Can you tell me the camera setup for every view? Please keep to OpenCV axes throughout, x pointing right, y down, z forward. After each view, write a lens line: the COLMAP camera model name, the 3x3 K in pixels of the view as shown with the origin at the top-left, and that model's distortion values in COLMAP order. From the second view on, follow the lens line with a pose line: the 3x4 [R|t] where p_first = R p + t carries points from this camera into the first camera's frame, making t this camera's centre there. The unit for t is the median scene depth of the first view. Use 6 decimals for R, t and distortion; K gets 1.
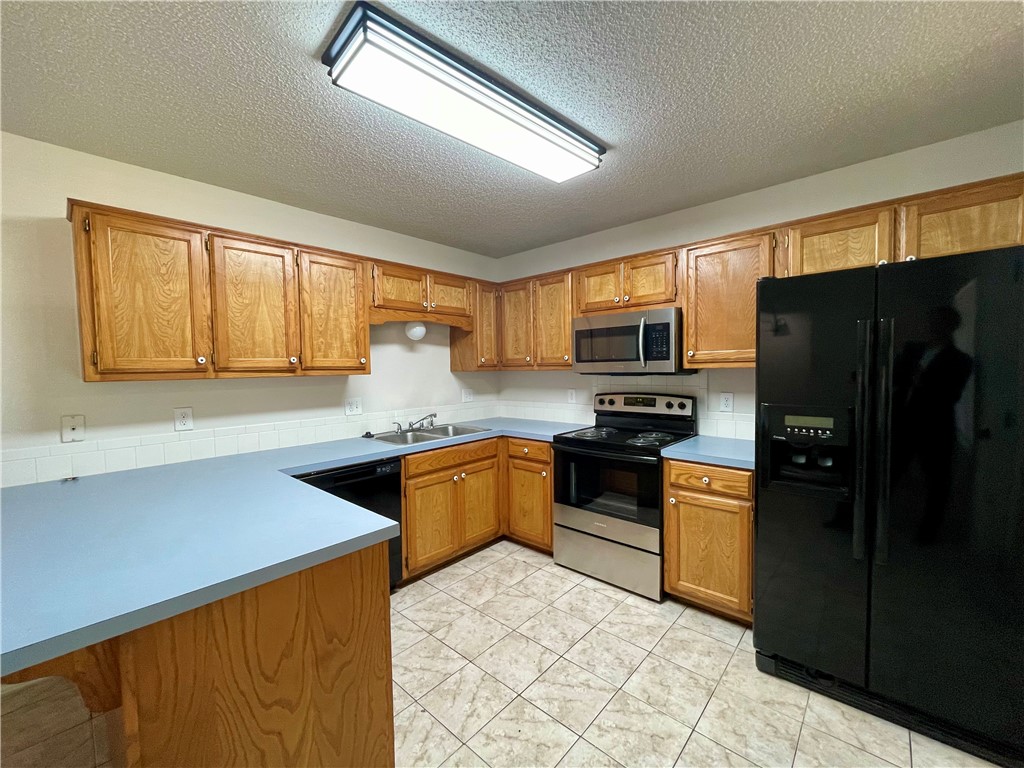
lens RADIAL K [[412.2, 0, 512.3], [0, 412.2, 387.0], [0, 0, 1]] dist [0.001400, 0.000238]
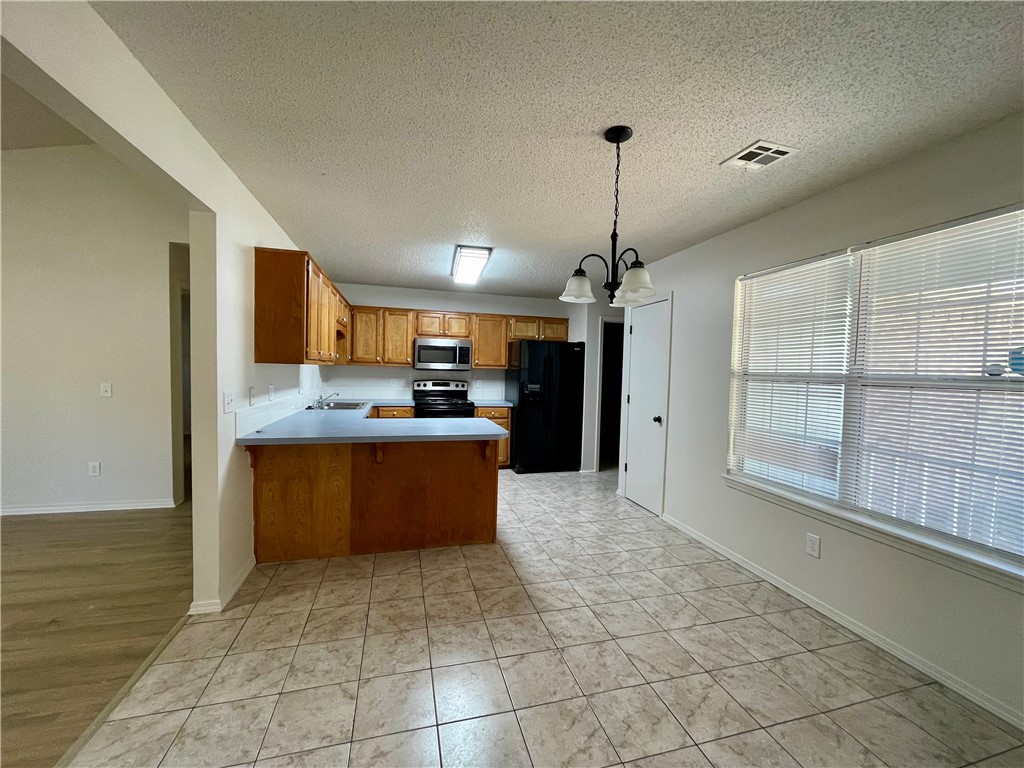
lens RADIAL K [[412.2, 0, 513.9], [0, 412.2, 383.2], [0, 0, 1]] dist [0.001400, 0.000238]
pose [[0.533448, -0.003798, 0.845824, -1.158651], [0.005712, 0.999983, 0.000887, 0.031386], [-0.845814, 0.004358, 0.533461, -0.321614]]
